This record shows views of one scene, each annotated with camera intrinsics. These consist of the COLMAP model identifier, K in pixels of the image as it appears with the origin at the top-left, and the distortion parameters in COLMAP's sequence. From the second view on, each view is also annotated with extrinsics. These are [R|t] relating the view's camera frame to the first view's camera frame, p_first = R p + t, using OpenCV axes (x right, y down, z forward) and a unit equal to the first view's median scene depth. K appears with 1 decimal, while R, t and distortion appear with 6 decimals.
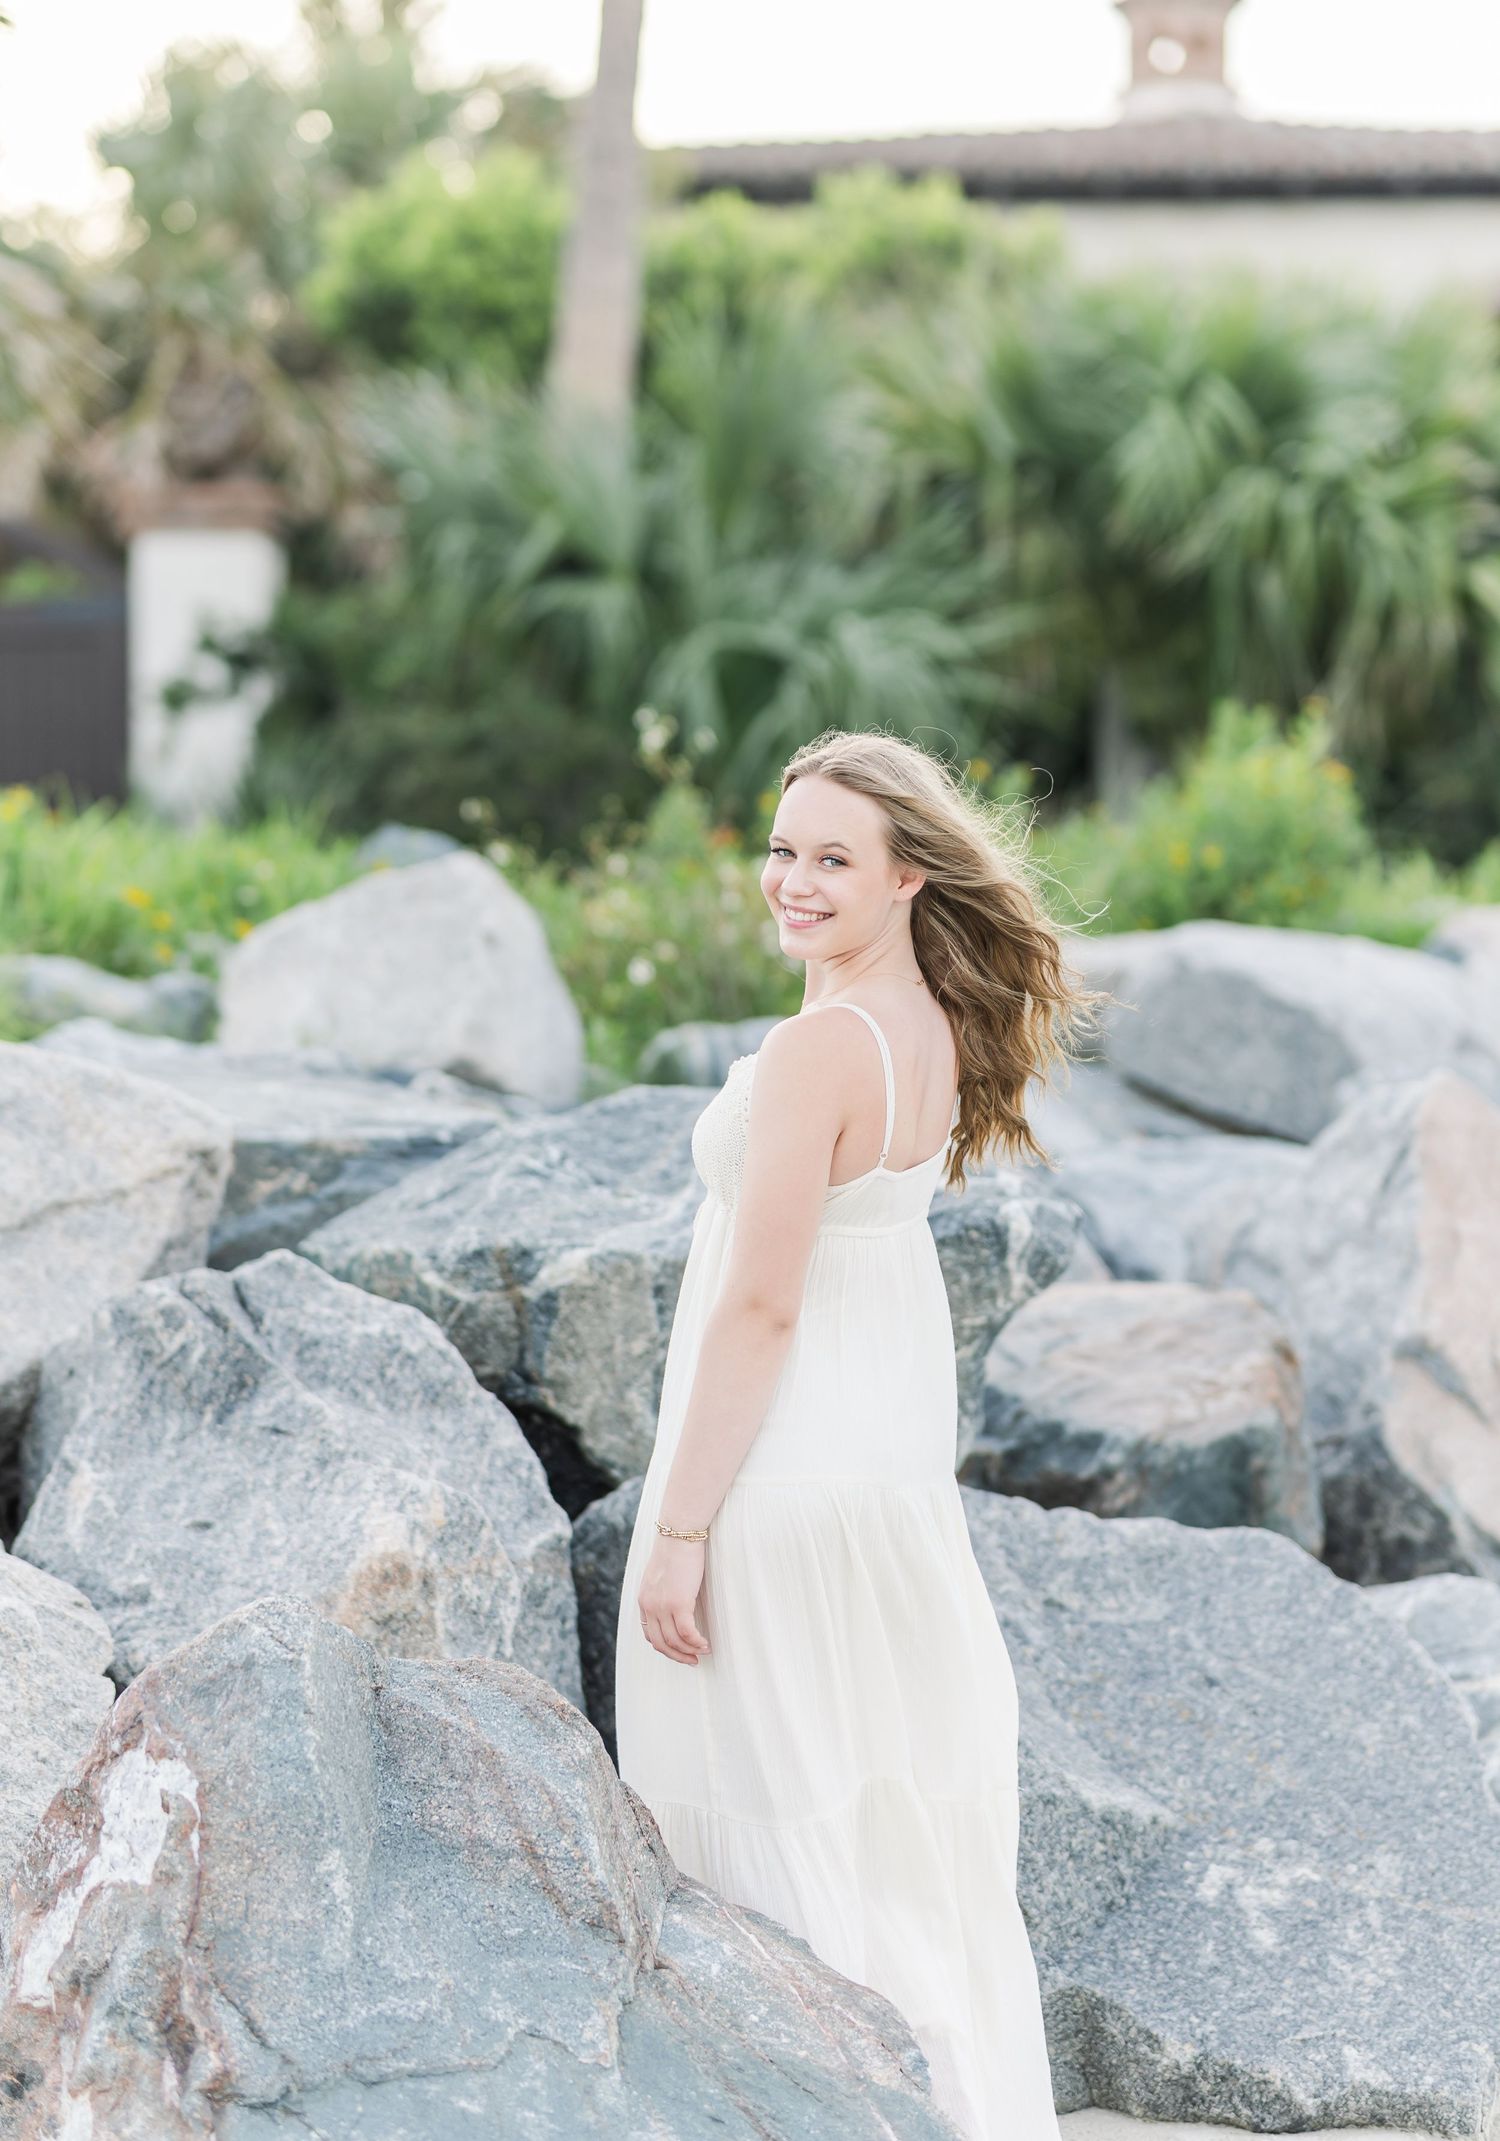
lens RADIAL K [[5357.1, 0, 749.9], [0, 5357.1, 1072.7], [0, 0, 1]] dist [0.028912, 0.000000]
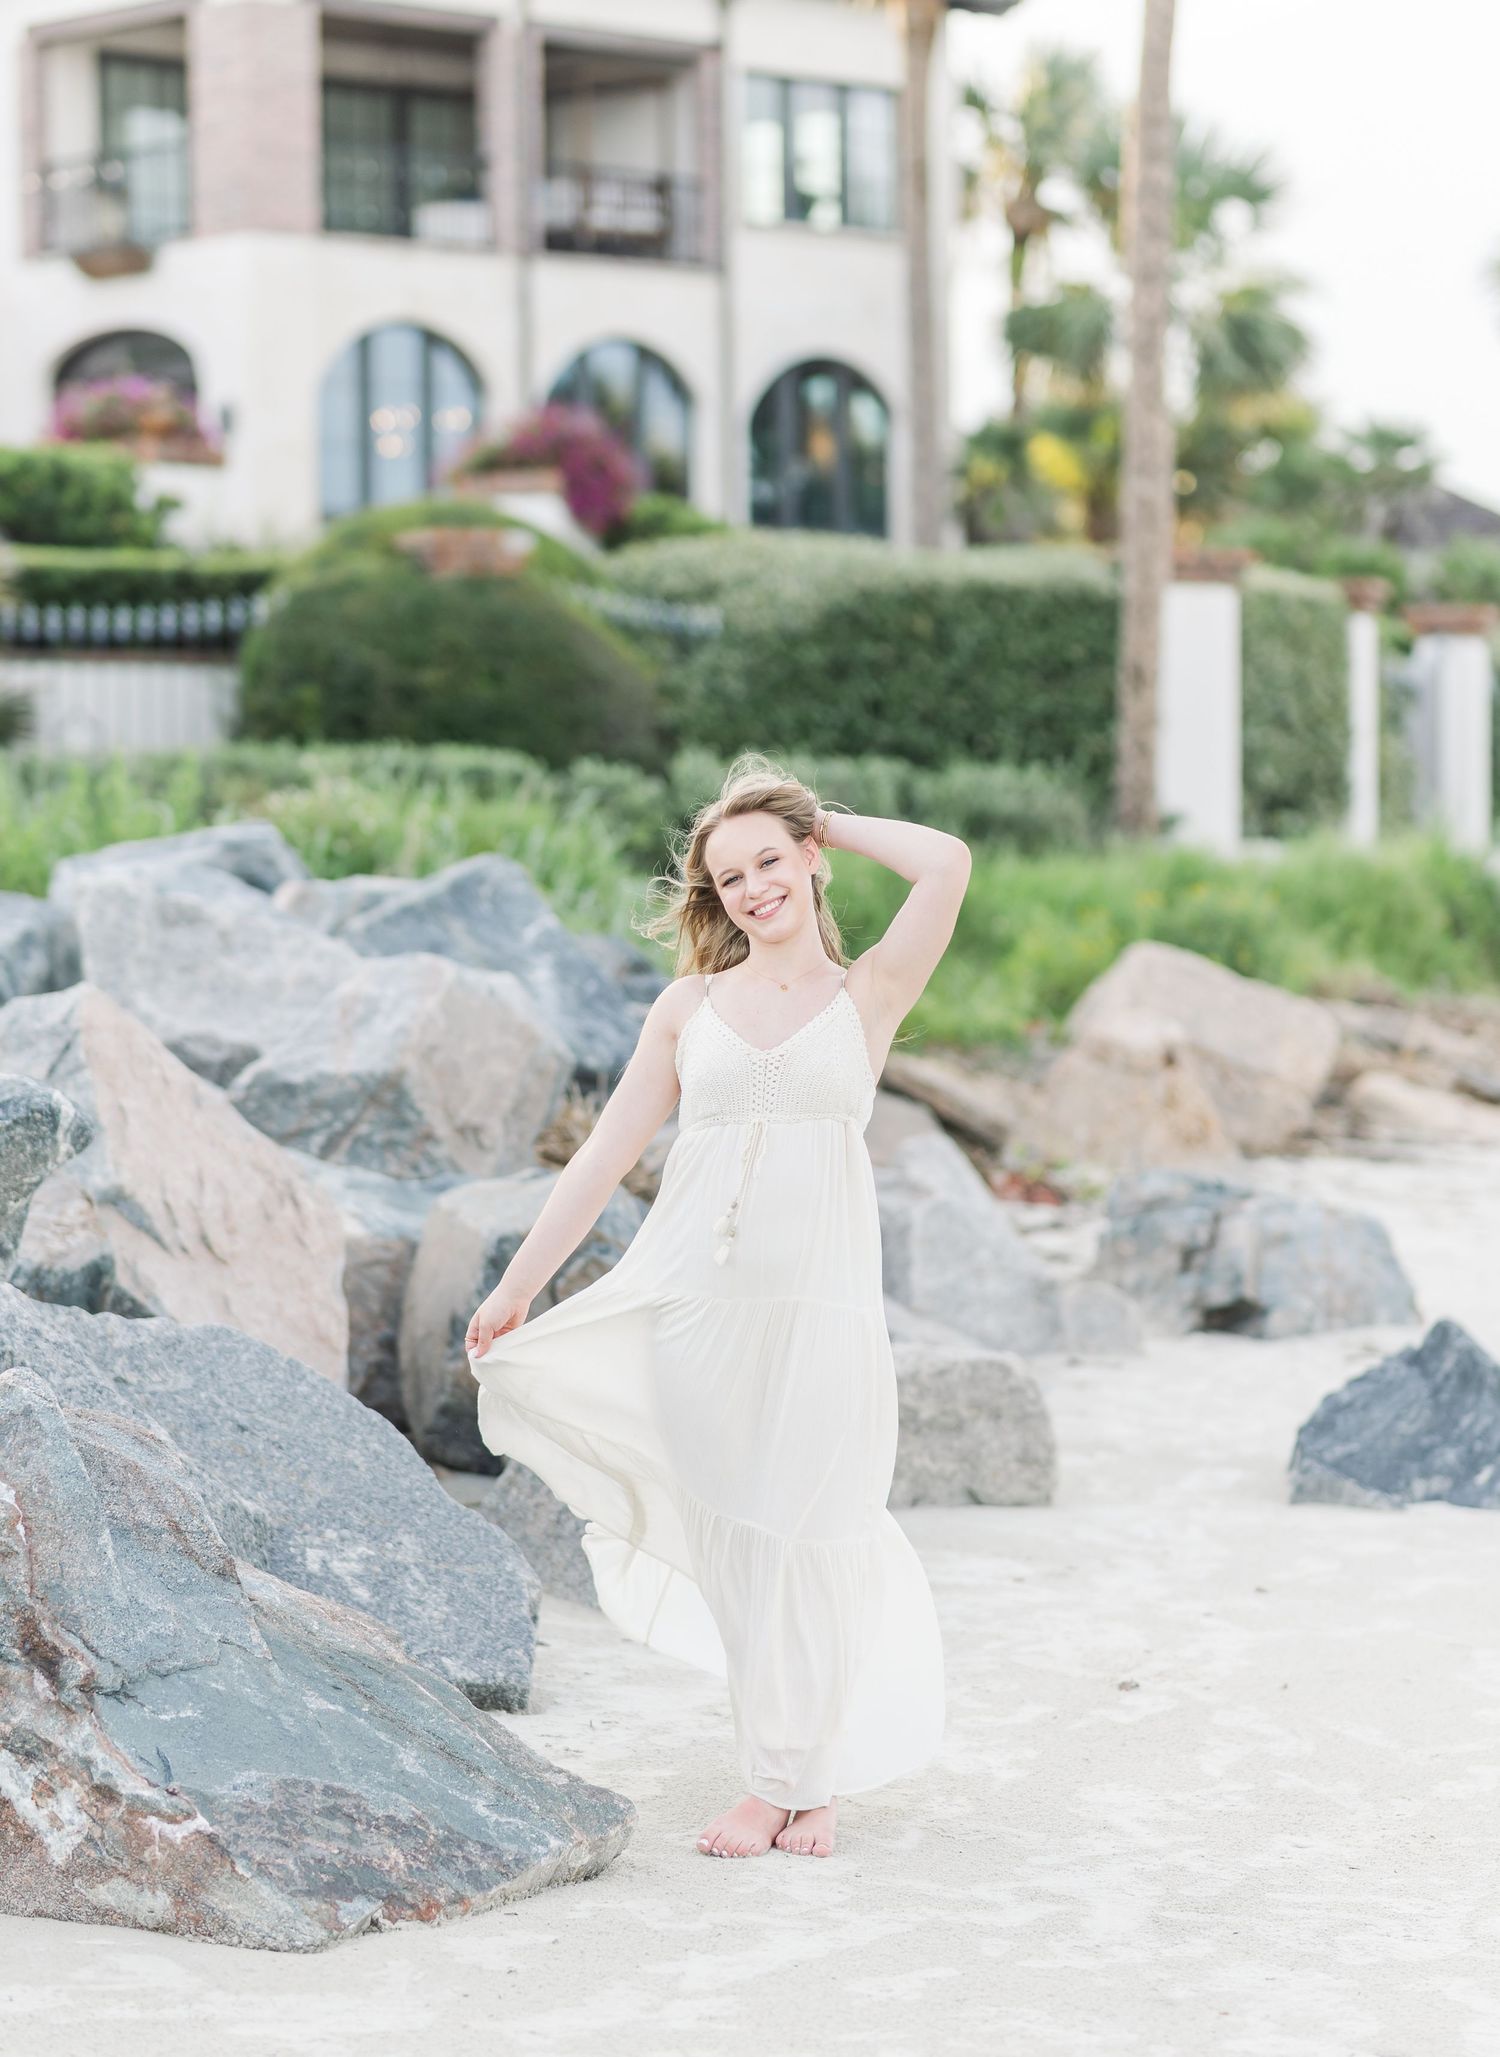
lens RADIAL K [[5824.6, 0, 750.8], [0, 5824.6, 1029.5], [0, 0, 1]] dist [-0.079706, 0.000000]
pose [[0.860345, -0.022115, 0.509232, -0.596096], [0.013809, 0.999703, 0.020086, -0.020378], [-0.509525, -0.010249, 0.860395, -0.393731]]
